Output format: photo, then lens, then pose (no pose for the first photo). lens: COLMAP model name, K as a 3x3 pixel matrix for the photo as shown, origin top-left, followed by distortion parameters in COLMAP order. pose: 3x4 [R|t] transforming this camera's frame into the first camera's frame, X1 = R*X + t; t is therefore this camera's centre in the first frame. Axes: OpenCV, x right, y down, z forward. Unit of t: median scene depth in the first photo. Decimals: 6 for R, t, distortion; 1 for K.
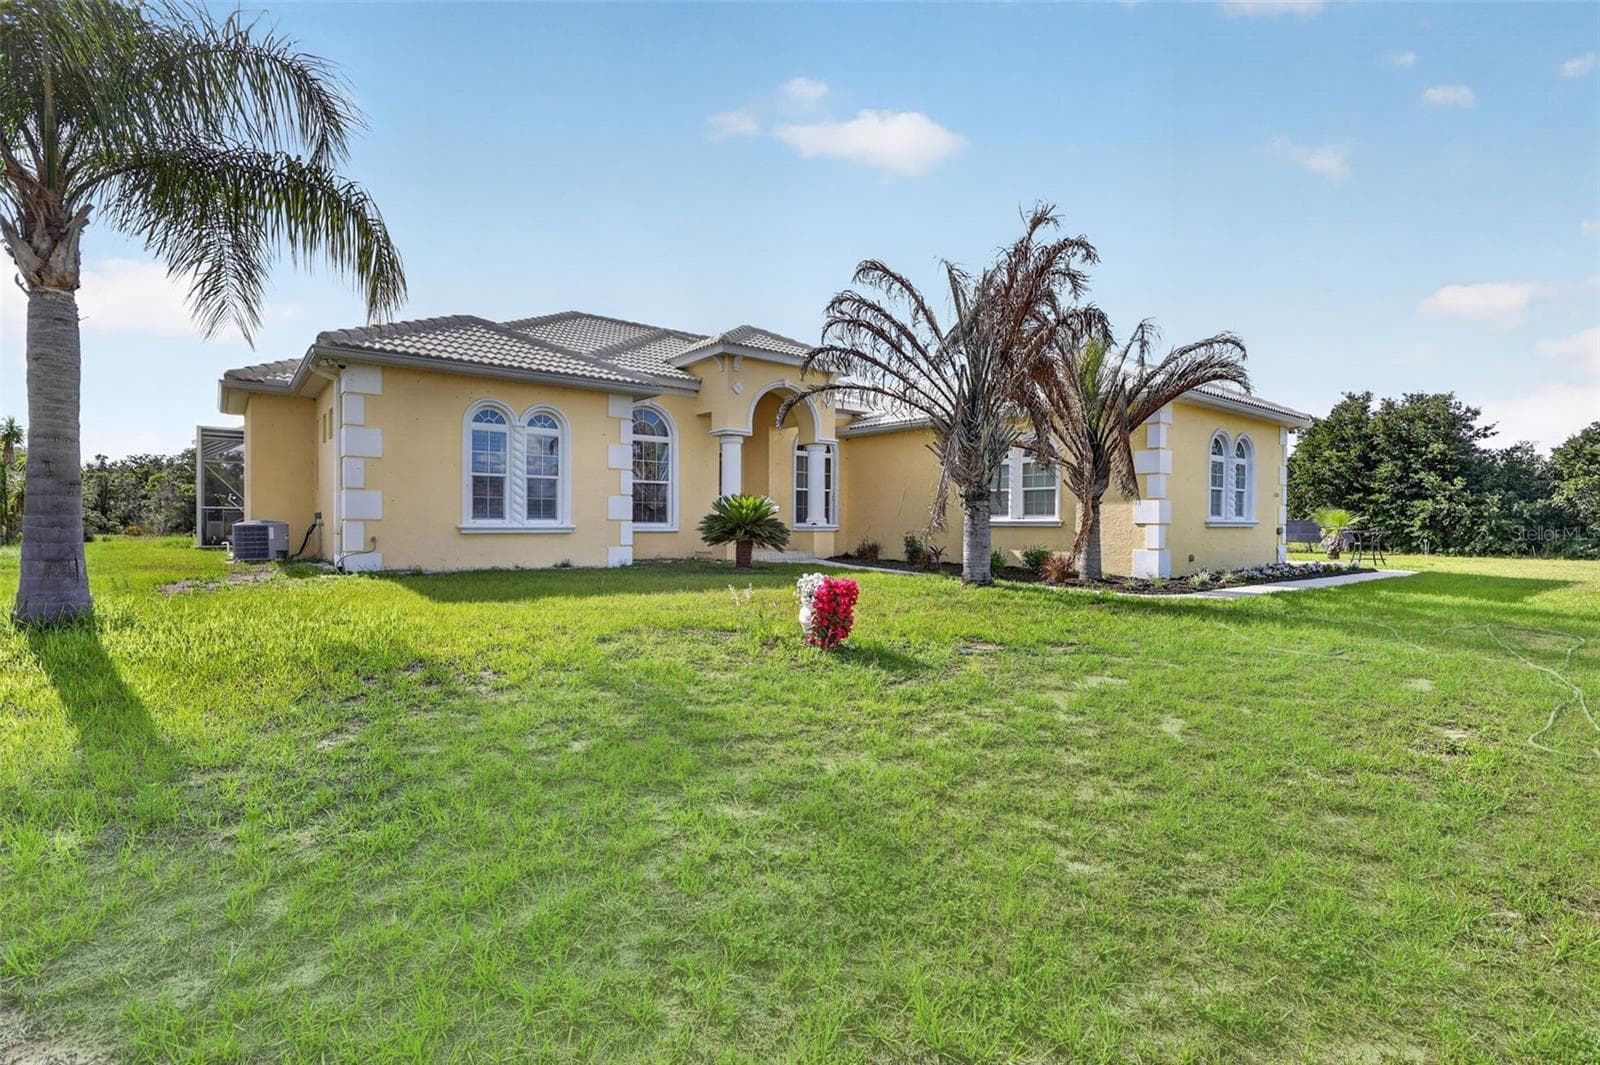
lens RADIAL K [[725.1, 0, 800.1], [0, 725.1, 536.4], [0, 0, 1]] dist [0.002782, 0.000729]
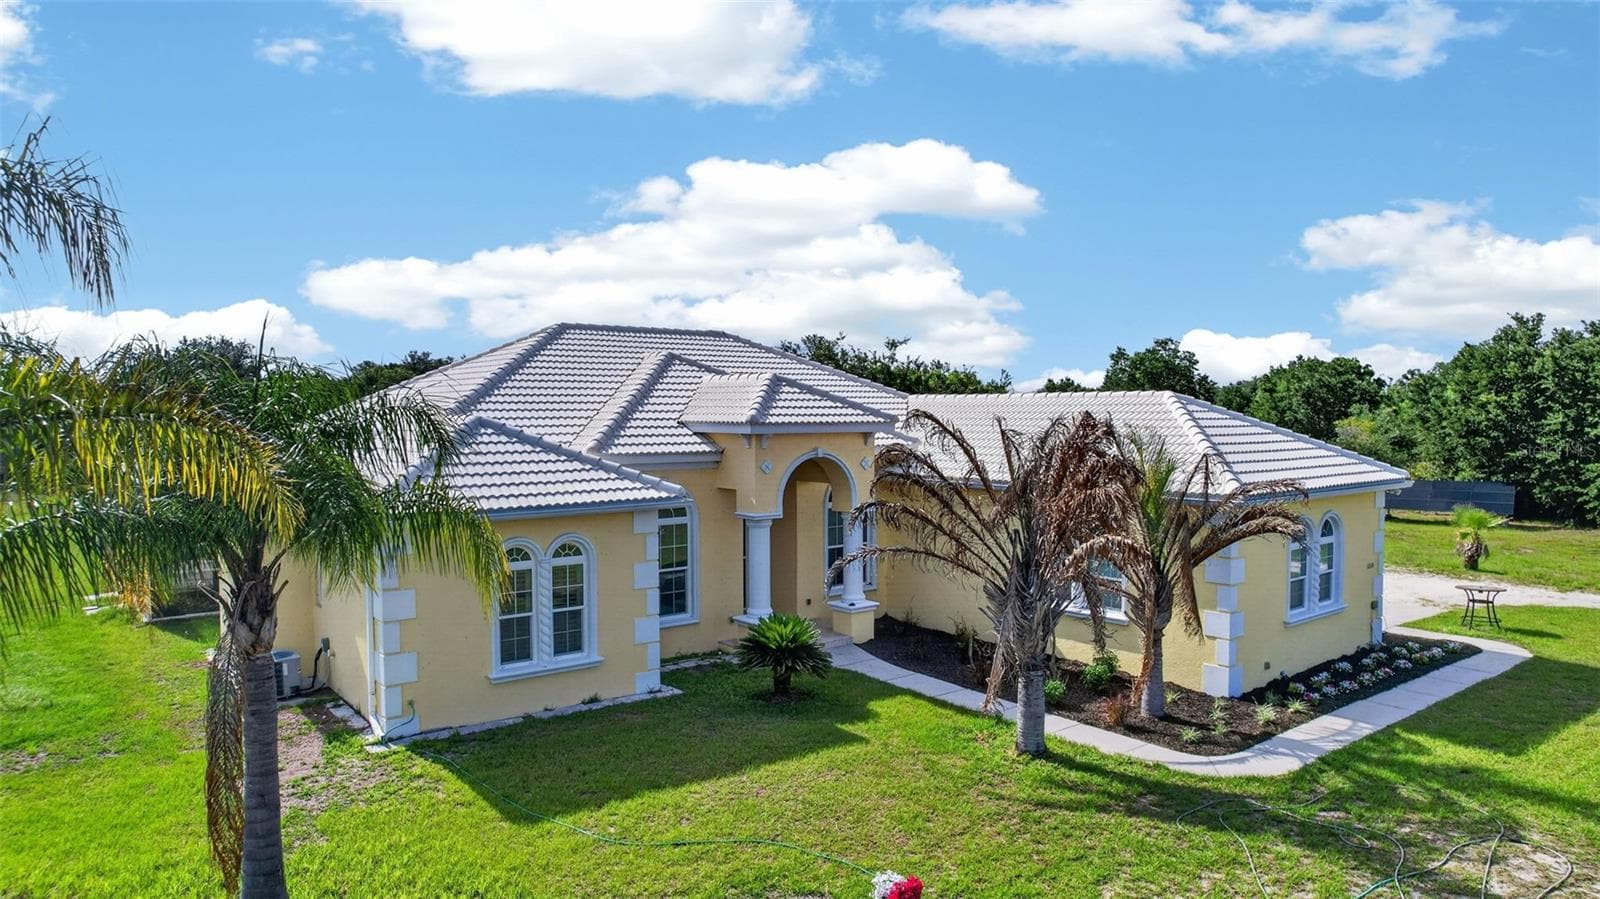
lens RADIAL K [[1022.5, 0, 800.0], [0, 1022.5, 449.5], [0, 0, 1]] dist [-0.061280, 0.060459]
pose [[0.999966, -0.008244, 0.000974, -0.056097], [0.008209, 0.999474, 0.031387, -0.327497], [-0.001232, -0.031378, 0.999507, -0.303998]]
